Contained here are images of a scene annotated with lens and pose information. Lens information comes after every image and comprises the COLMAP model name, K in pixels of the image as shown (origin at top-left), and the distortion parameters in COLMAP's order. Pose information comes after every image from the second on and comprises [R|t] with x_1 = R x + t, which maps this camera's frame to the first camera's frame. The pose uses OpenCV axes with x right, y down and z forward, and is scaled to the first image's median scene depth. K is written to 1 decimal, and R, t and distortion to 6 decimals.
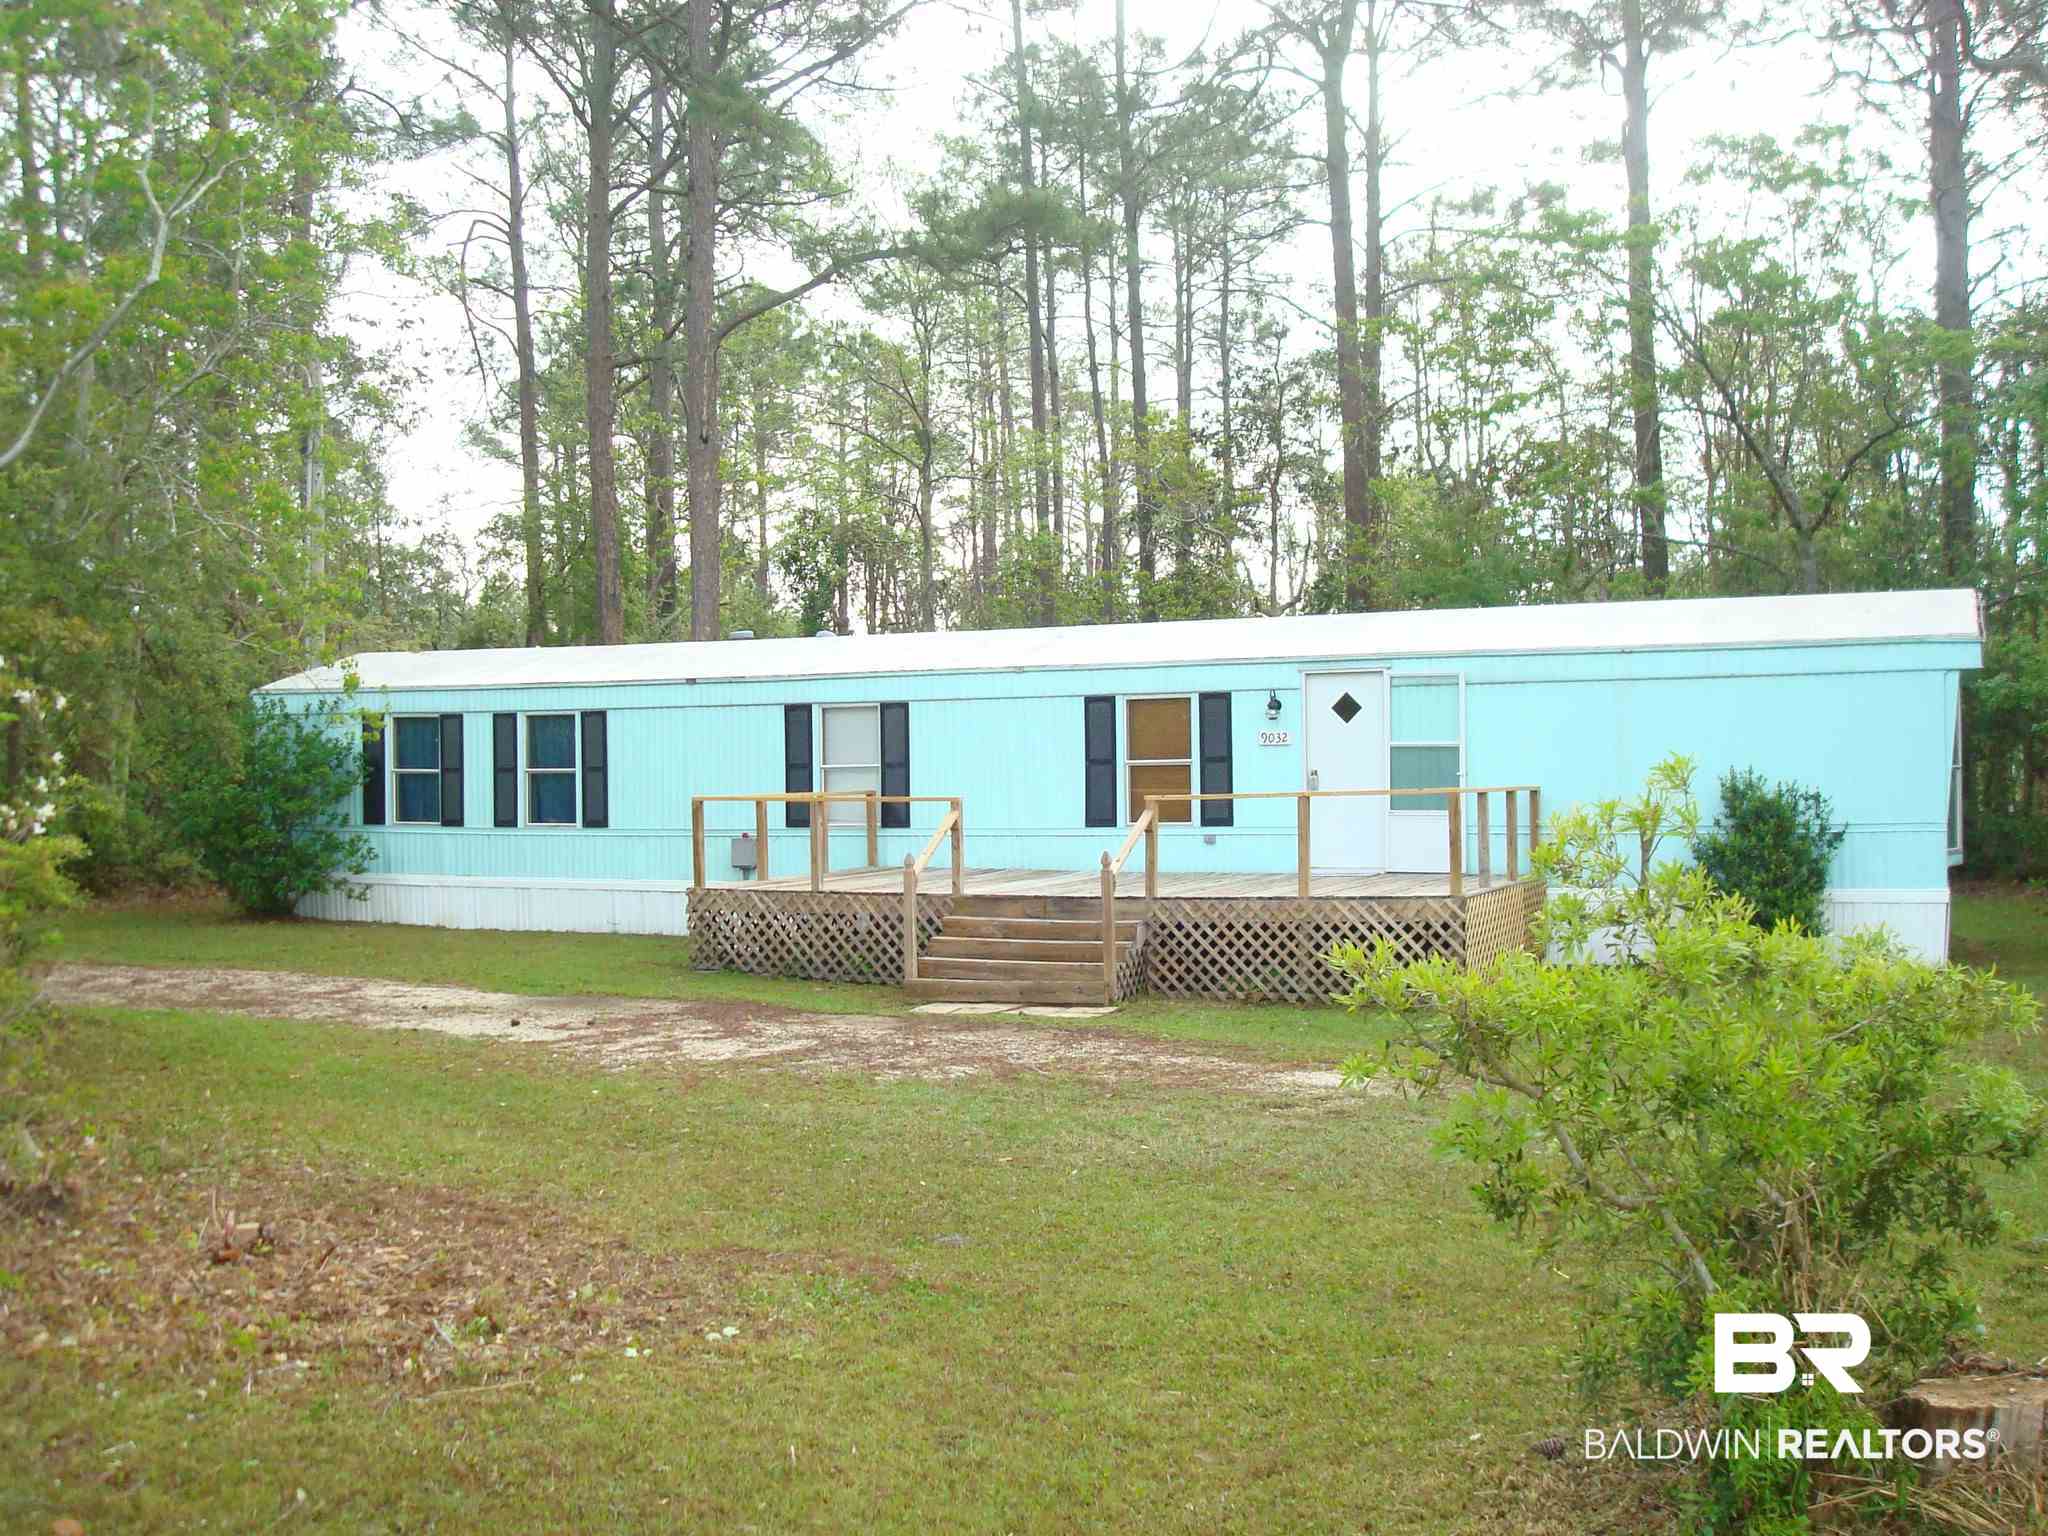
lens RADIAL K [[2135.3, 0, 1047.3], [0, 2135.3, 796.7], [0, 0, 1]] dist [-0.099275, -0.042987]
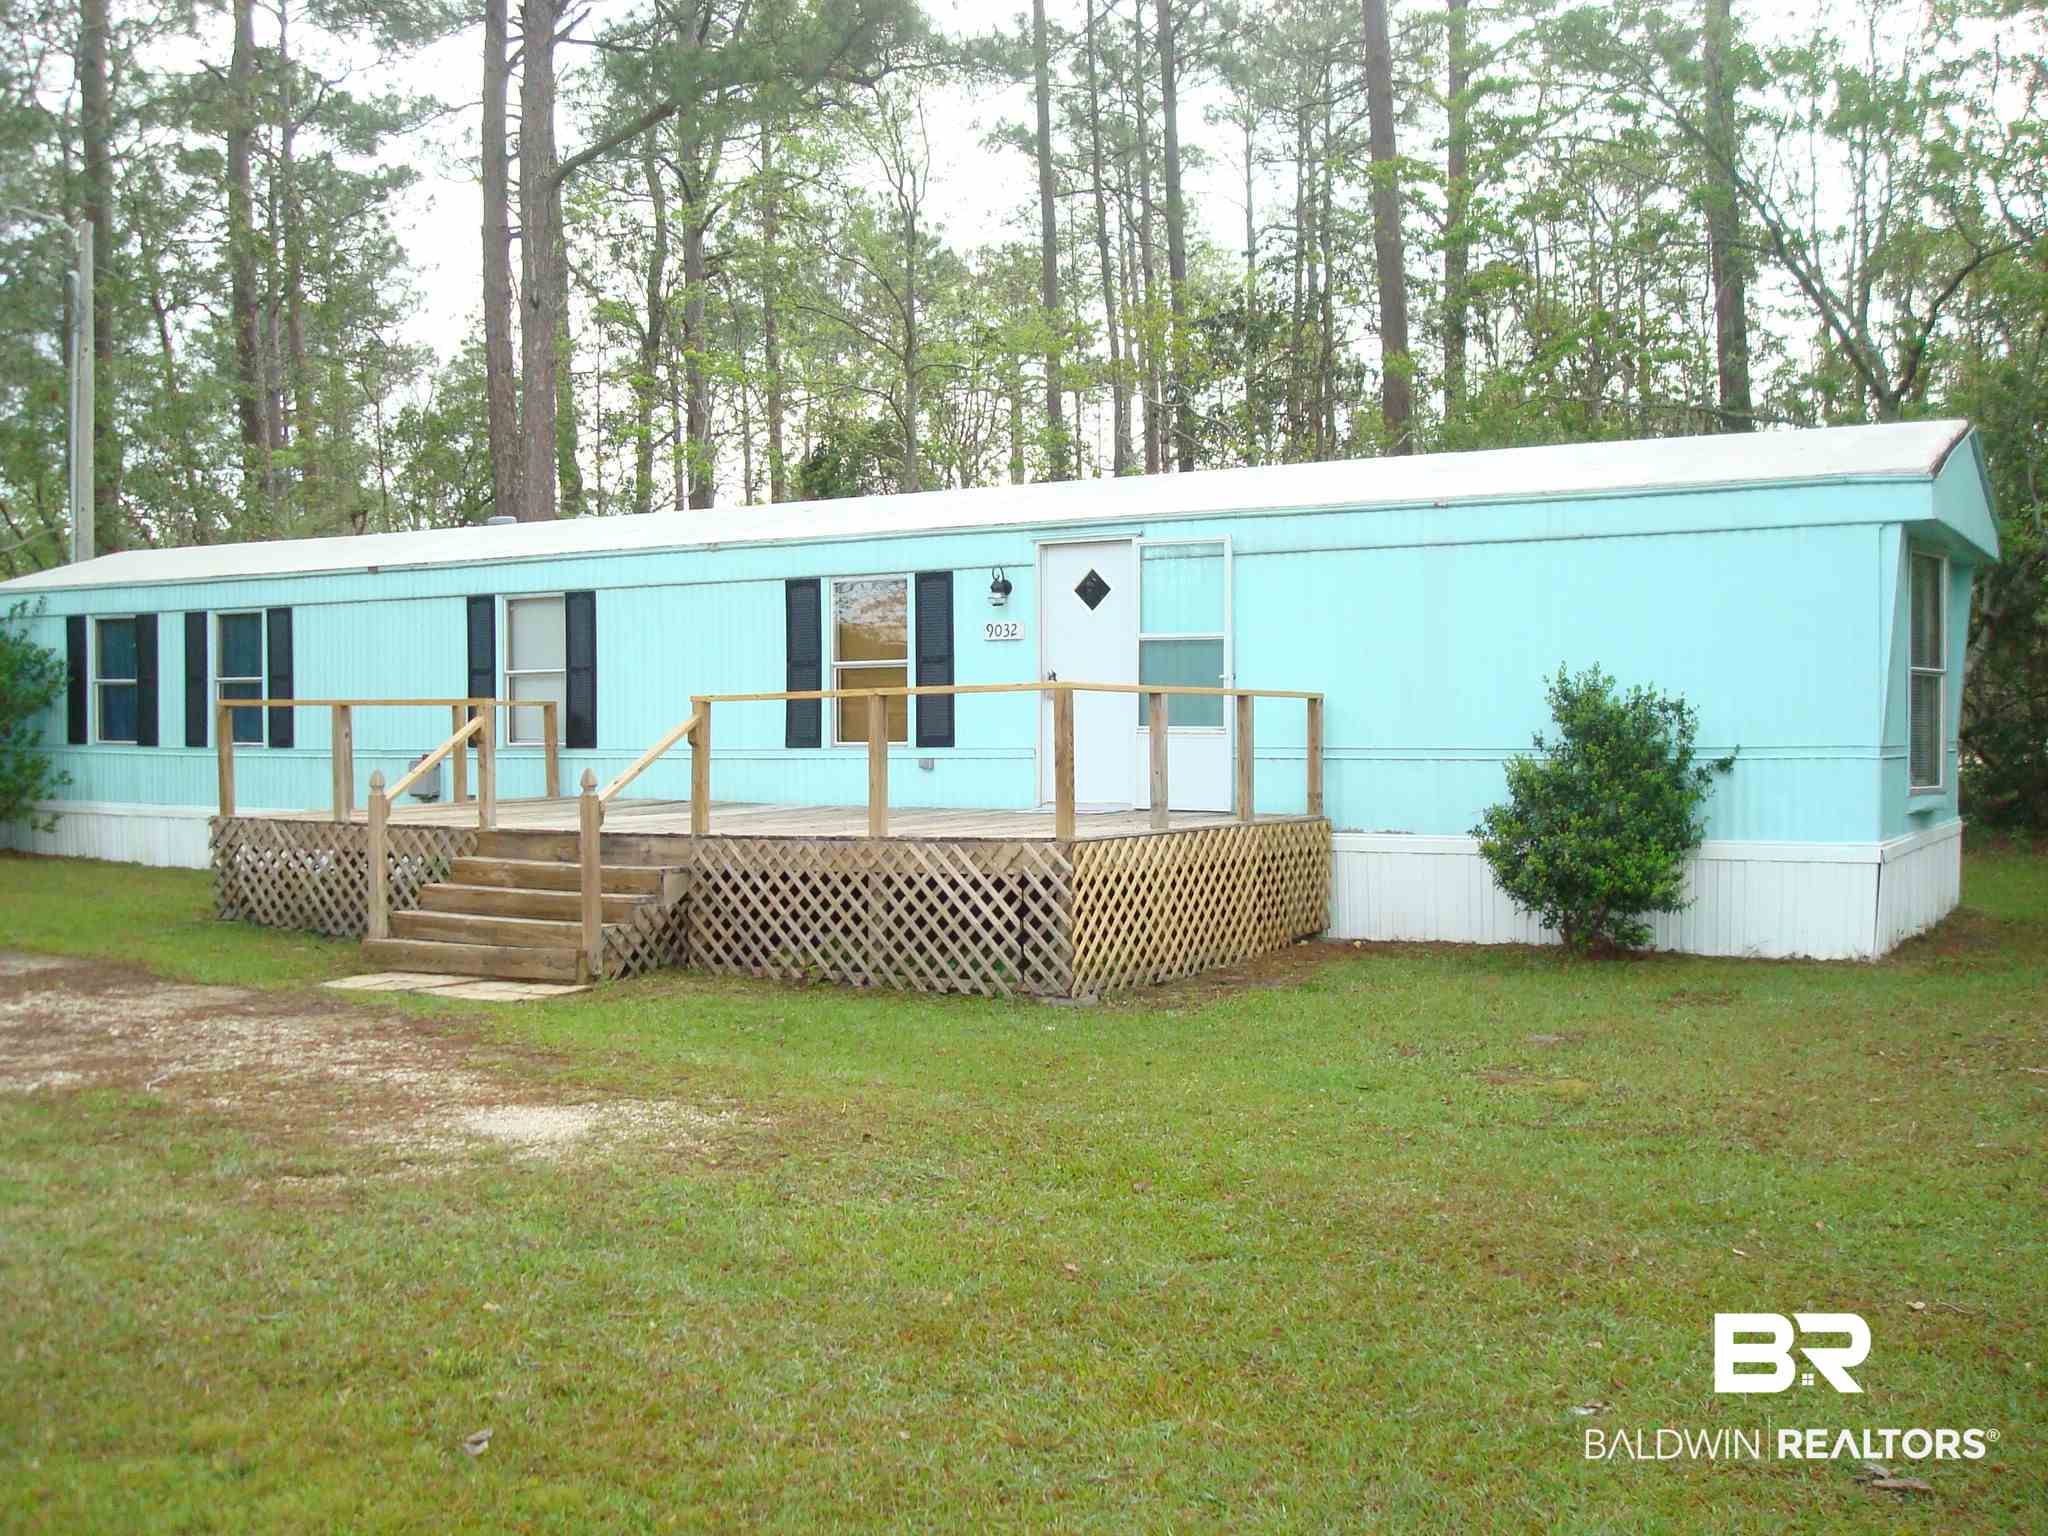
lens RADIAL K [[2135.3, 0, 1047.3], [0, 2135.3, 796.7], [0, 0, 1]] dist [-0.099275, -0.042987]
pose [[0.992335, 0.011847, -0.123008, 0.222474], [-0.008972, 0.999674, 0.023900, 0.013537], [0.123251, -0.022614, 0.992118, 0.256565]]
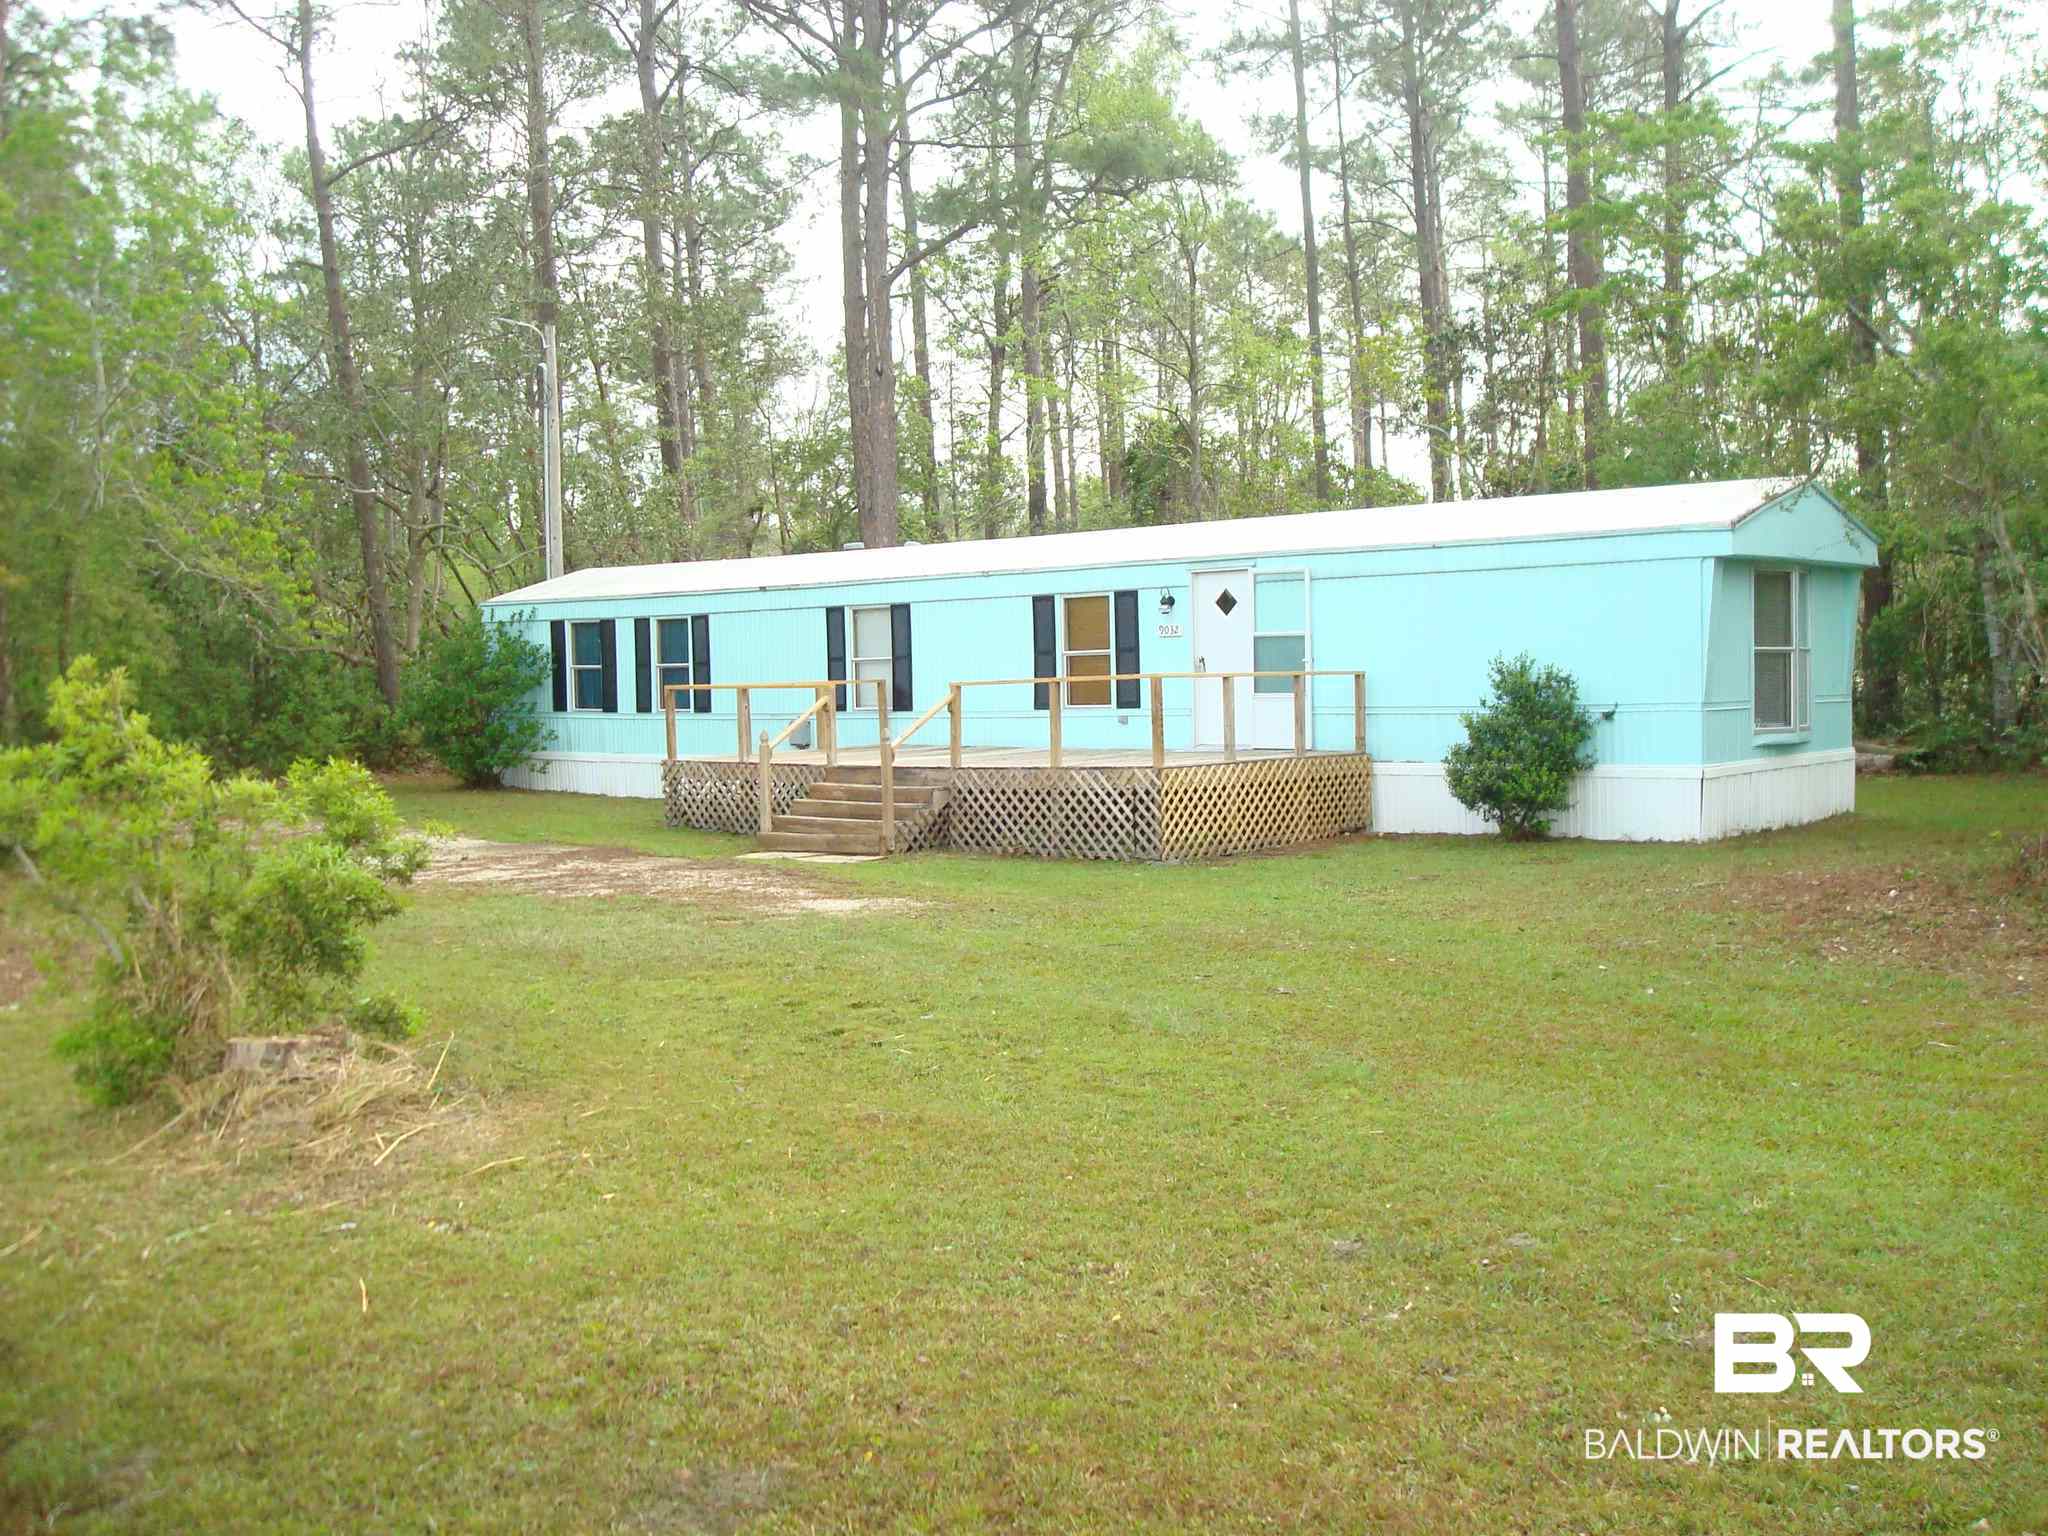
lens RADIAL K [[2135.3, 0, 1047.3], [0, 2135.3, 796.7], [0, 0, 1]] dist [-0.099275, -0.042987]
pose [[0.953452, 0.008050, -0.301436, 0.398123], [0.007714, 0.998665, 0.051070, 0.002490], [0.301445, -0.051018, 0.952118, -0.105628]]
